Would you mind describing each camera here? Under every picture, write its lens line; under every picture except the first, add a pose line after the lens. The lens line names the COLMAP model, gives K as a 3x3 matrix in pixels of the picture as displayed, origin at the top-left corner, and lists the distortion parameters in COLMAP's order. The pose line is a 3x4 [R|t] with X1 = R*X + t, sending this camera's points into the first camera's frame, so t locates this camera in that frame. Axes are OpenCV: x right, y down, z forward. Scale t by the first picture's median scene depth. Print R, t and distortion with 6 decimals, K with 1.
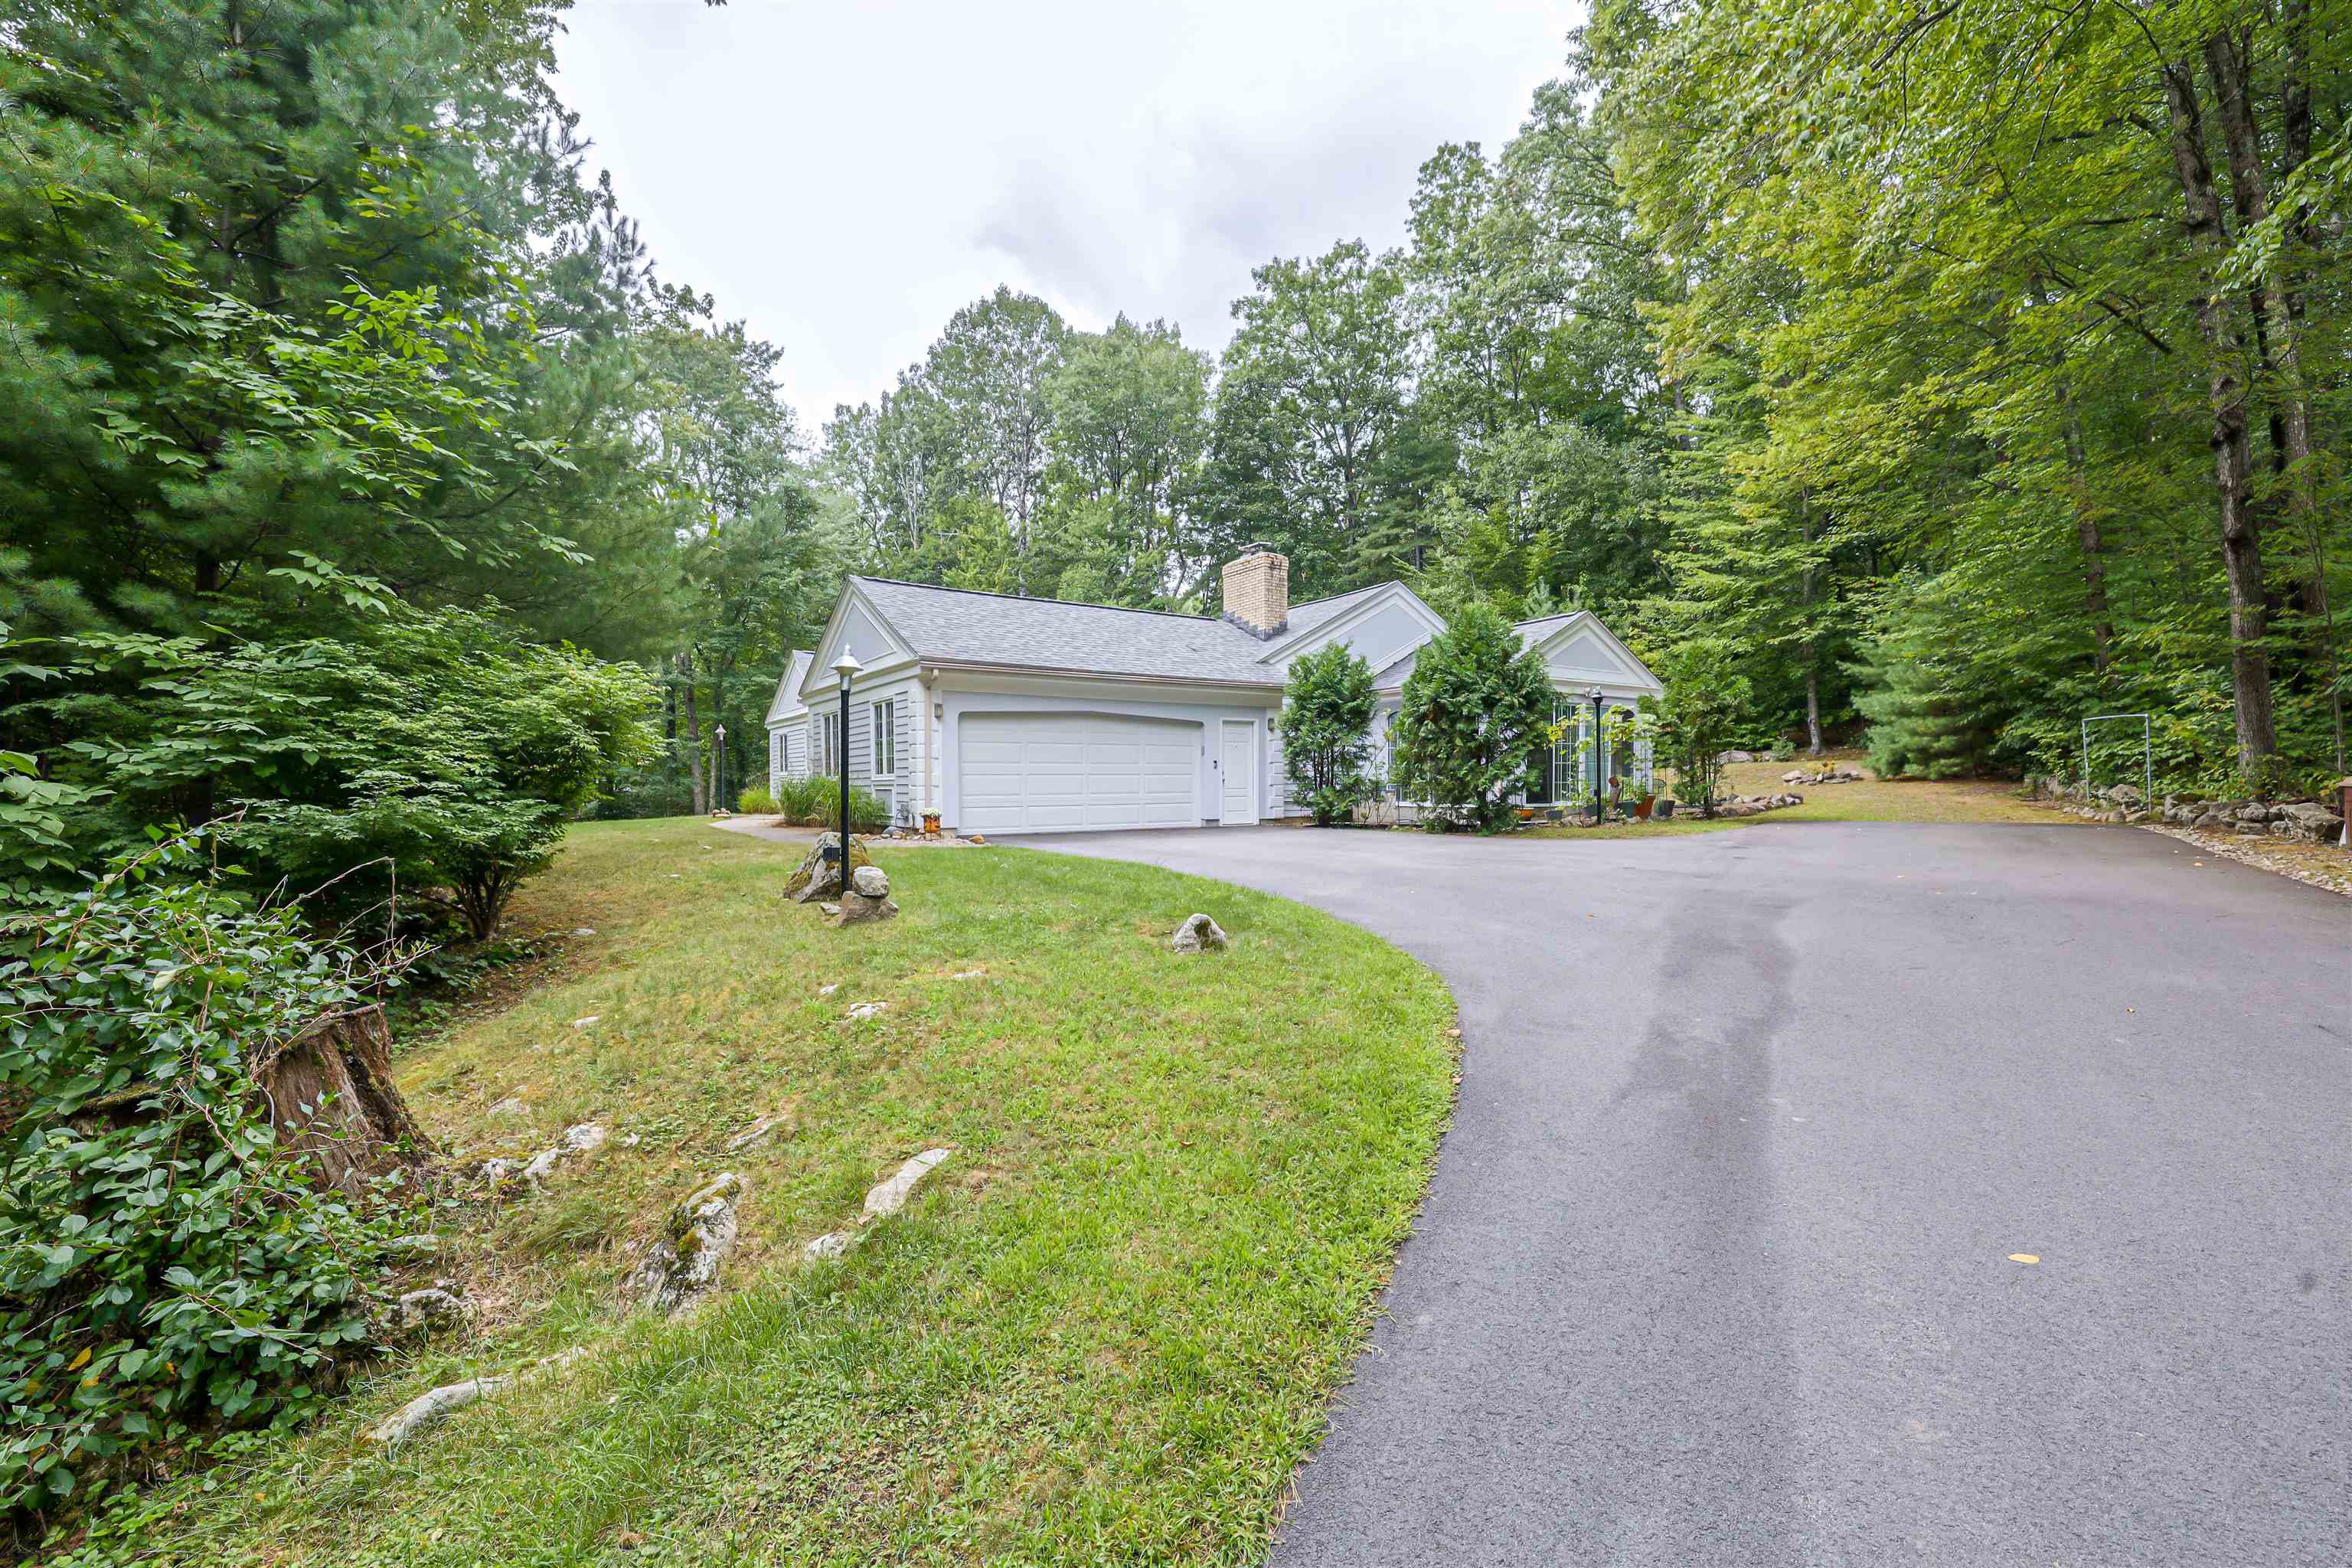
lens RADIAL K [[1009.7, 0, 1161.4], [0, 1009.7, 798.4], [0, 0, 1]] dist [-0.000366, 0.000375]
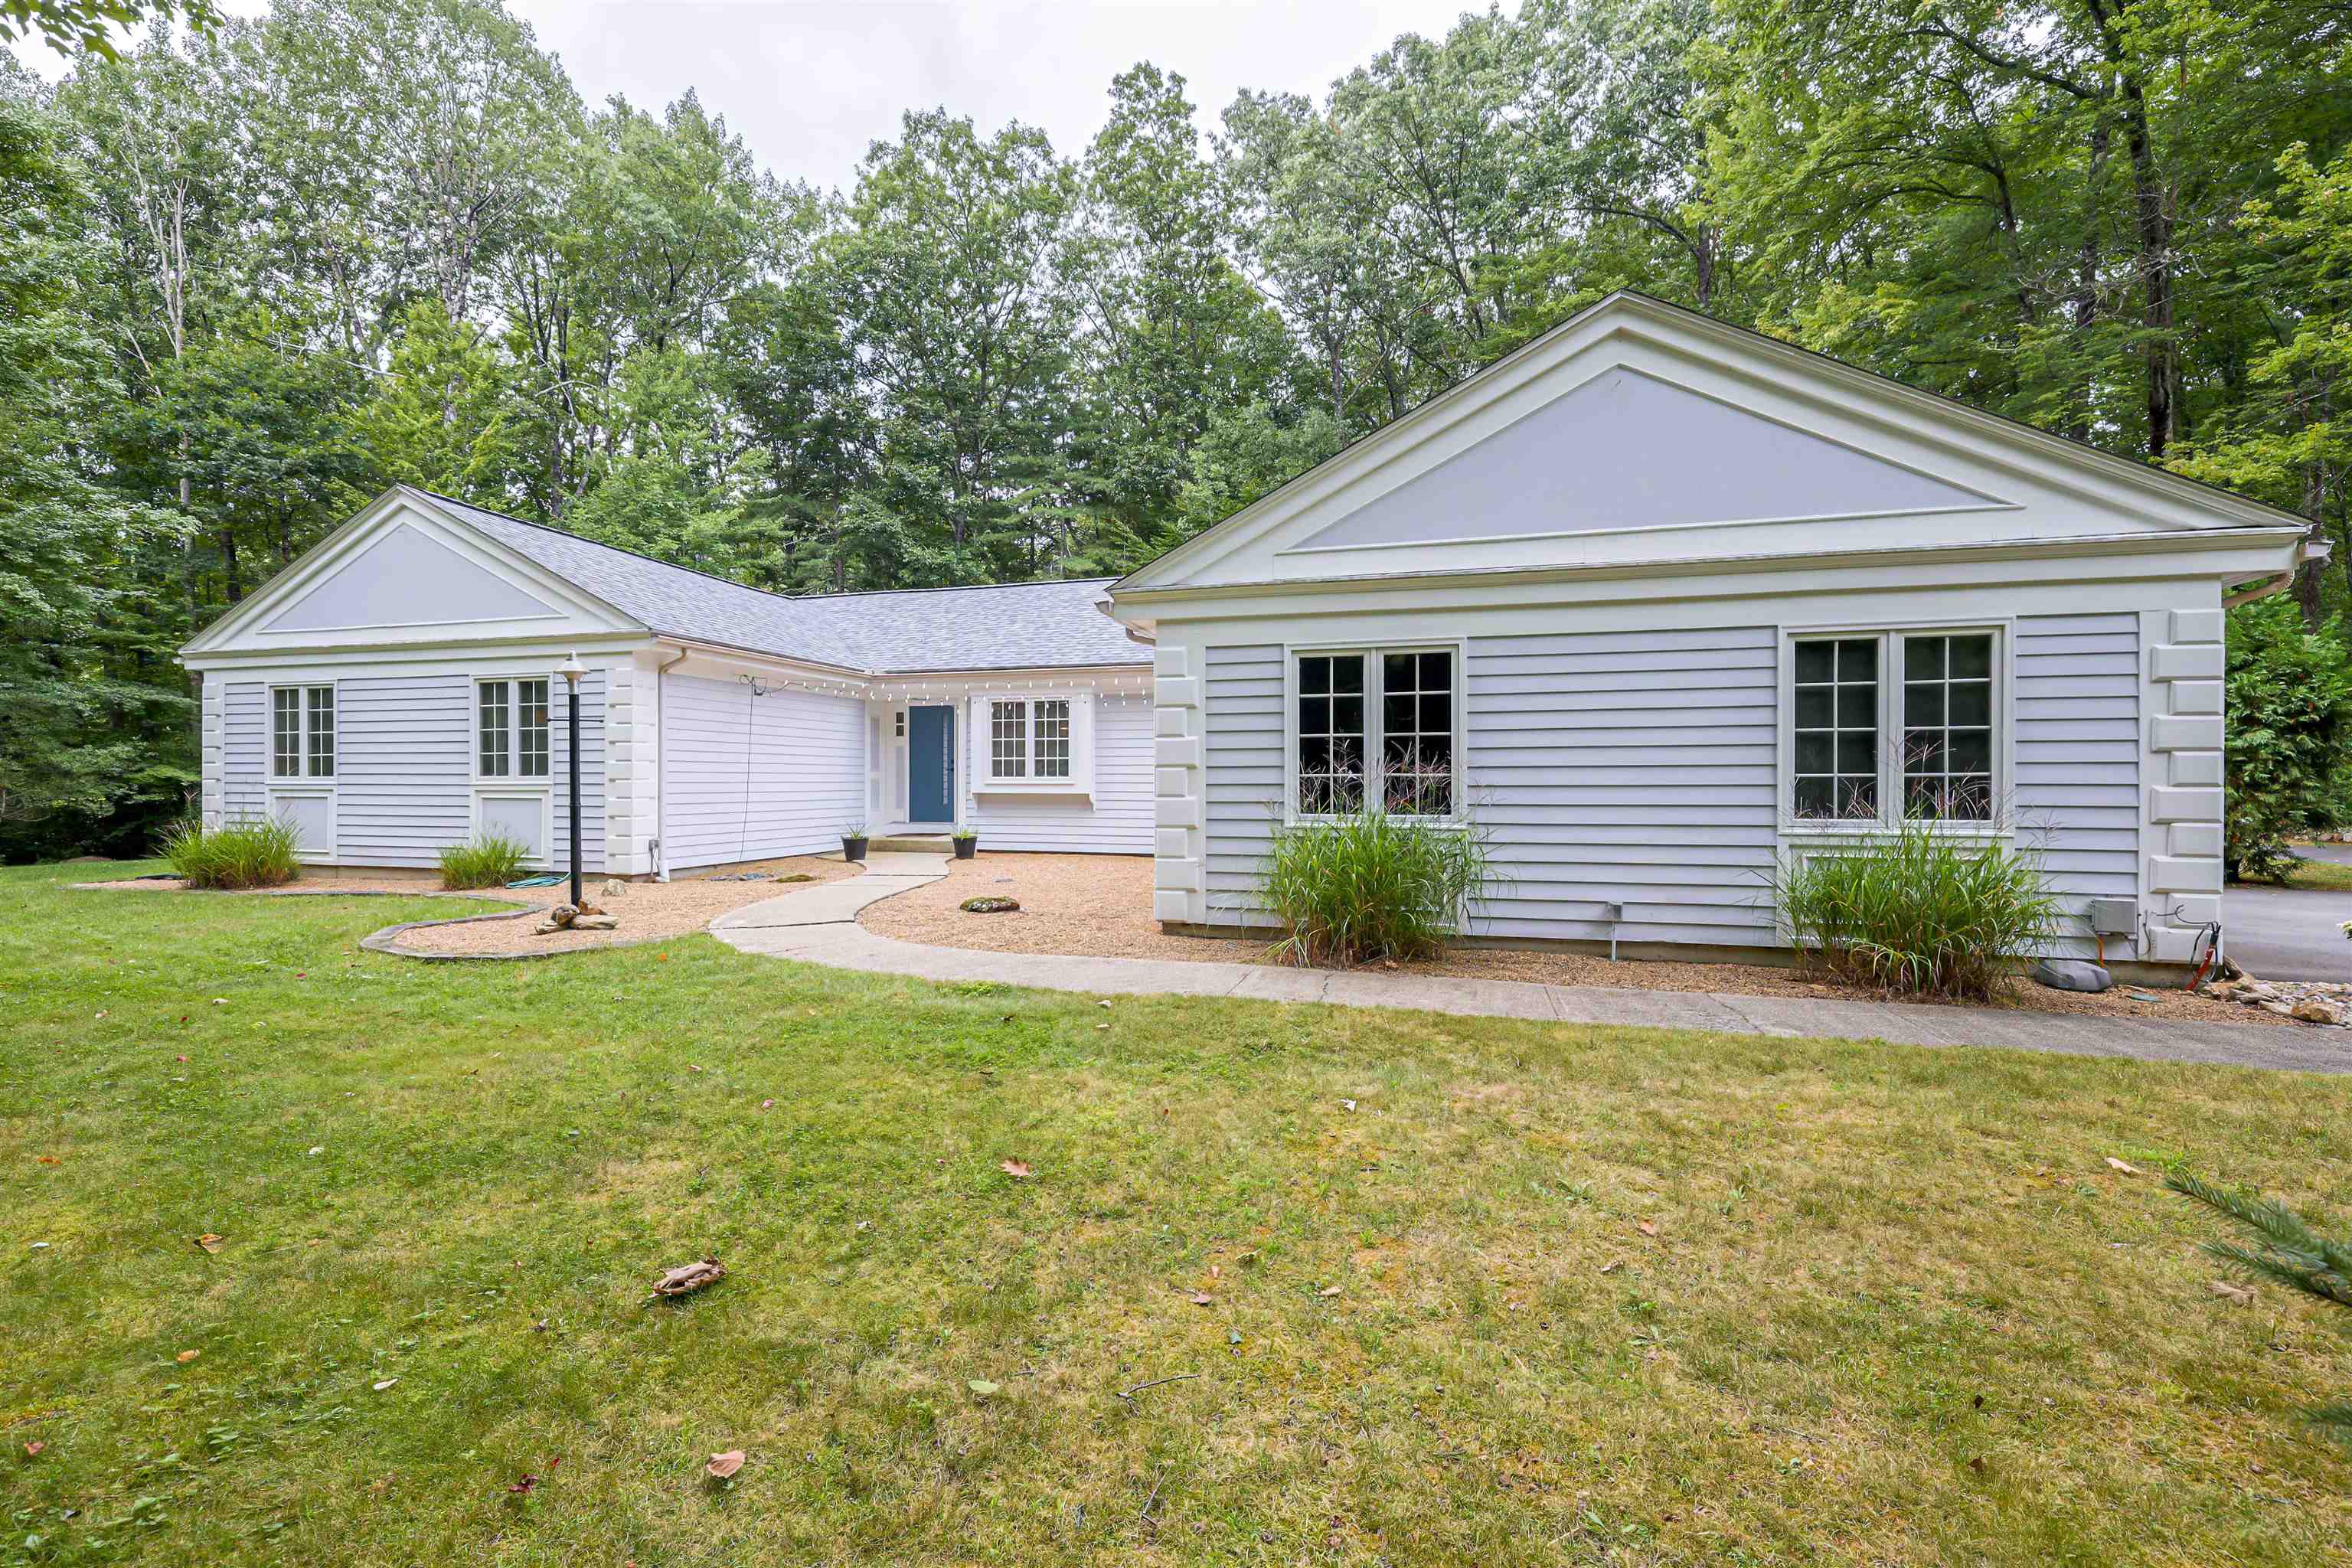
lens RADIAL K [[1009.7, 0, 1160.9], [0, 1009.7, 780.8], [0, 0, 1]] dist [-0.000366, 0.000375]
pose [[0.747680, 0.004122, 0.664046, -0.264869], [0.004388, 0.999928, -0.011147, -0.011484], [-0.664044, 0.011248, 0.747609, 0.309460]]
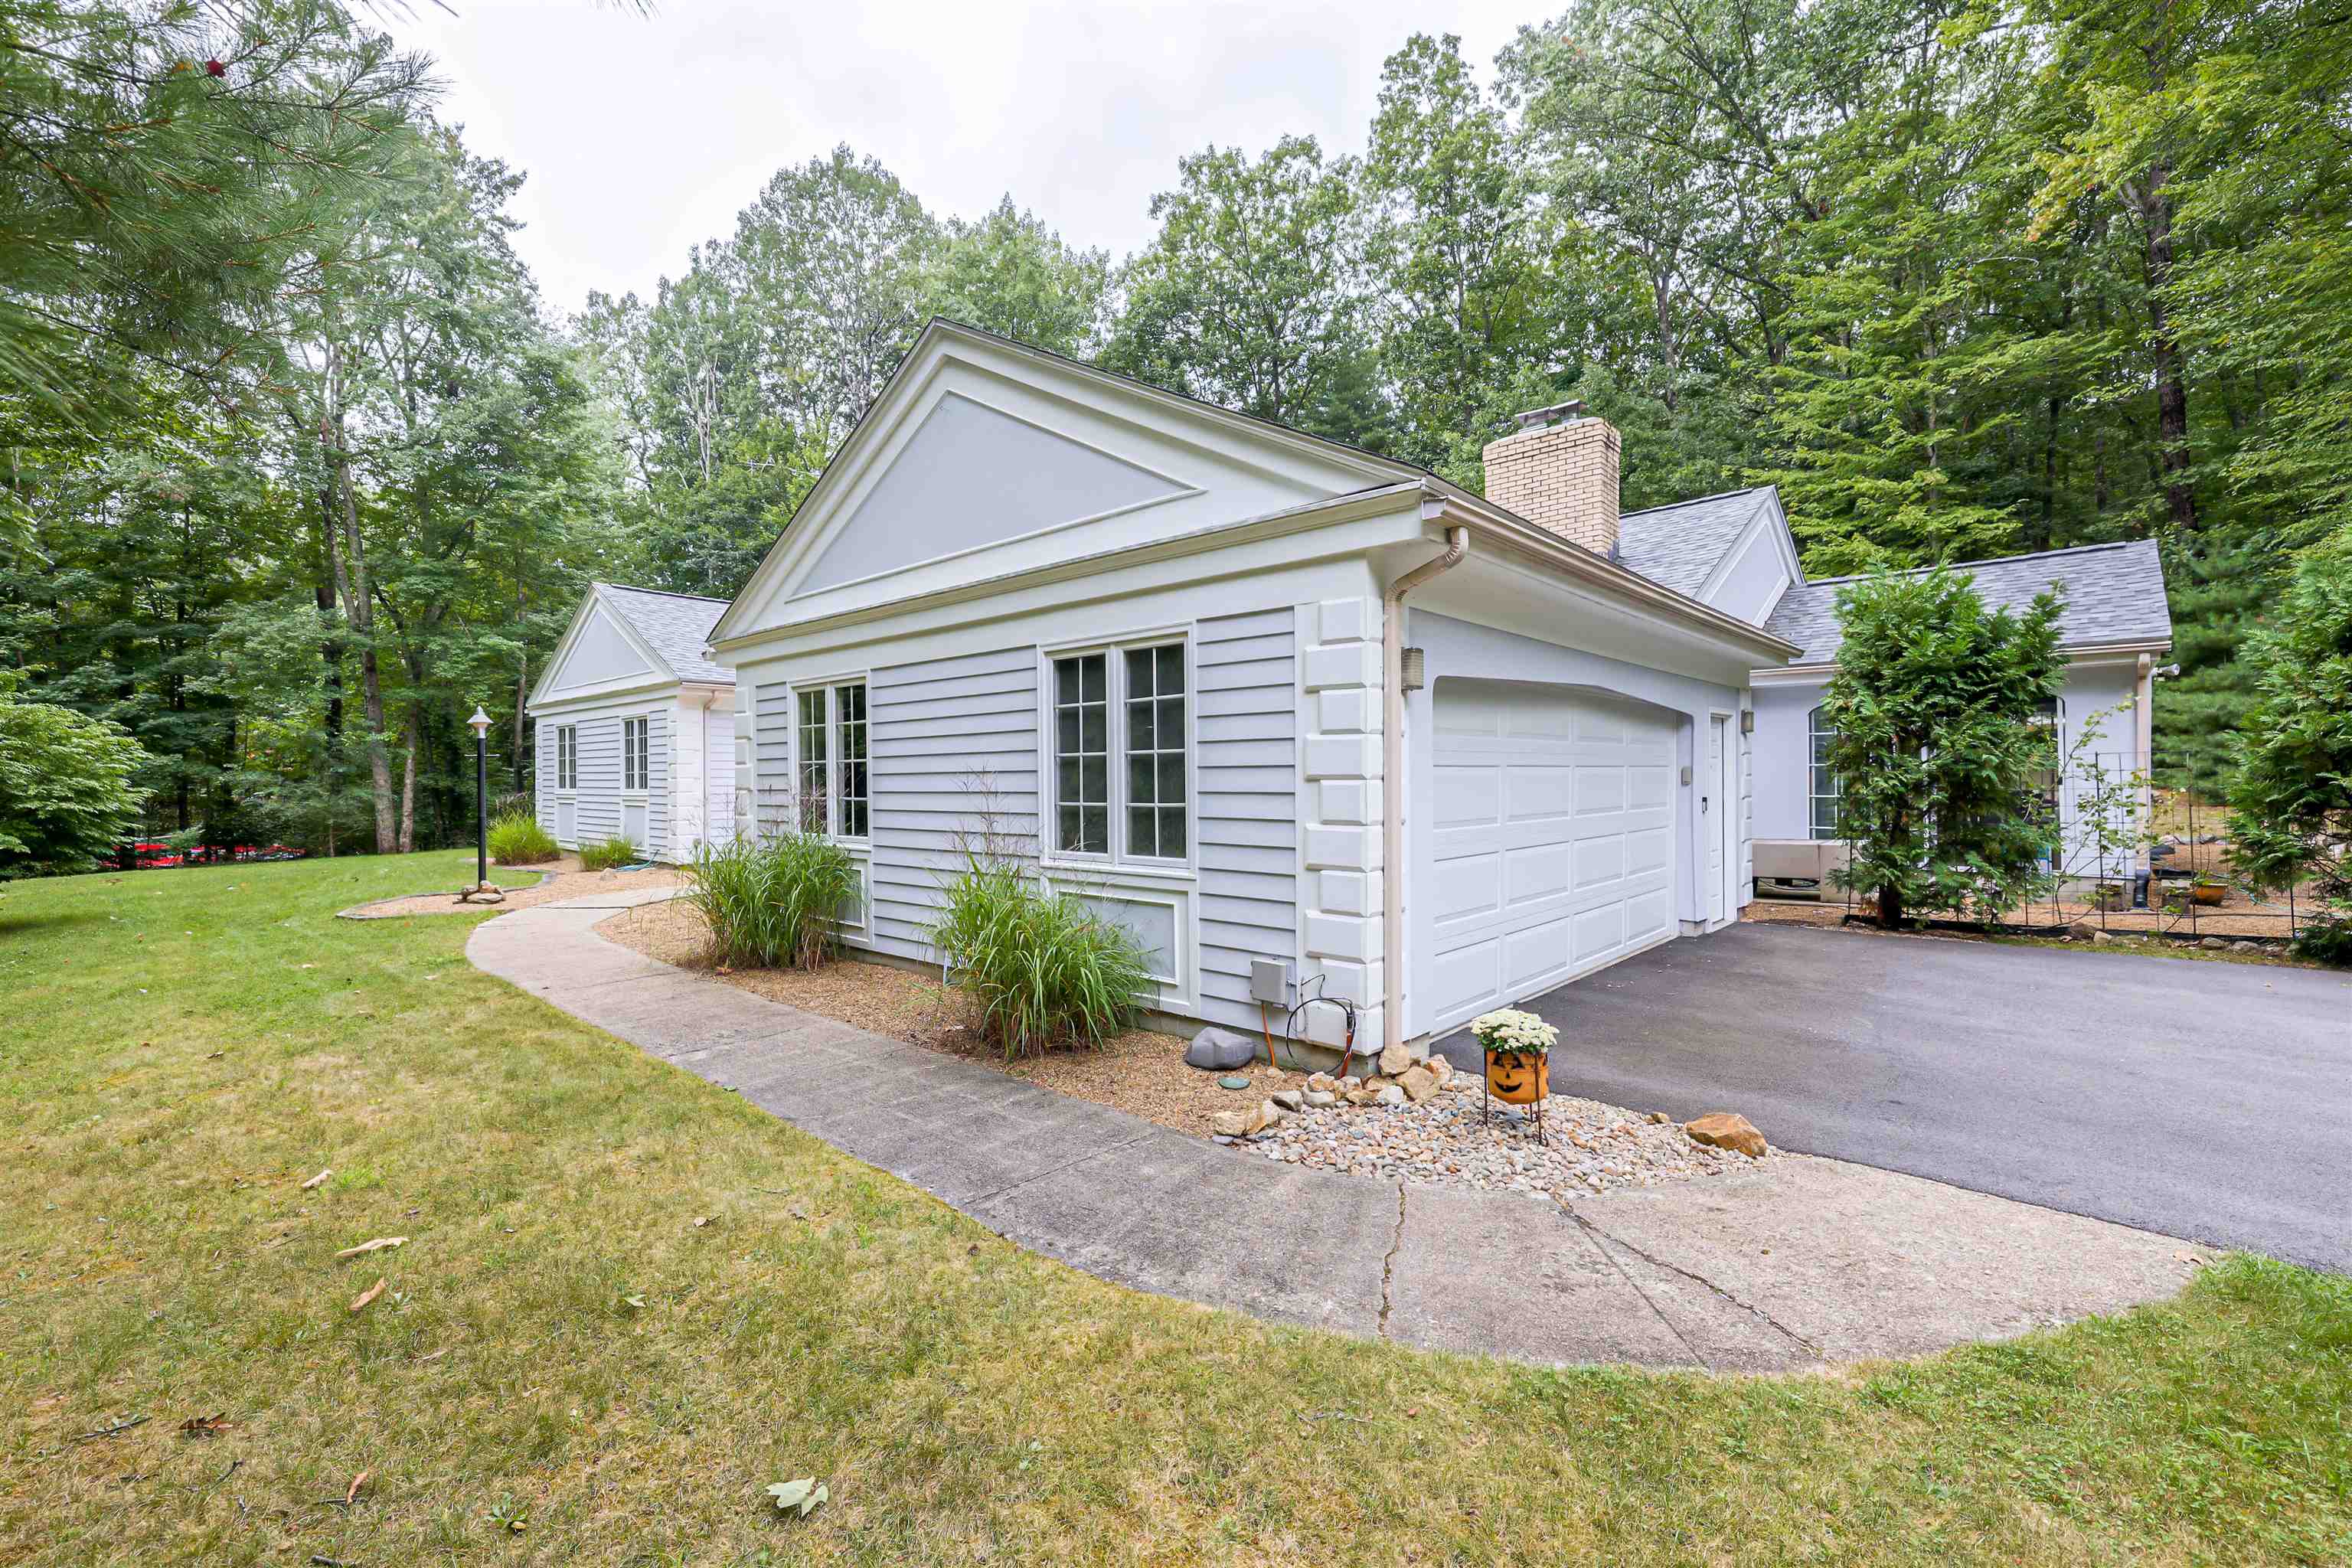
lens RADIAL K [[1009.7, 0, 1183.0], [0, 1009.7, 772.0], [0, 0, 1]] dist [-0.000366, 0.000375]
pose [[0.968351, -0.001921, 0.249584, -0.110683], [0.006253, 0.999843, -0.016567, -0.015499], [-0.249513, 0.017604, 0.968211, 0.217987]]
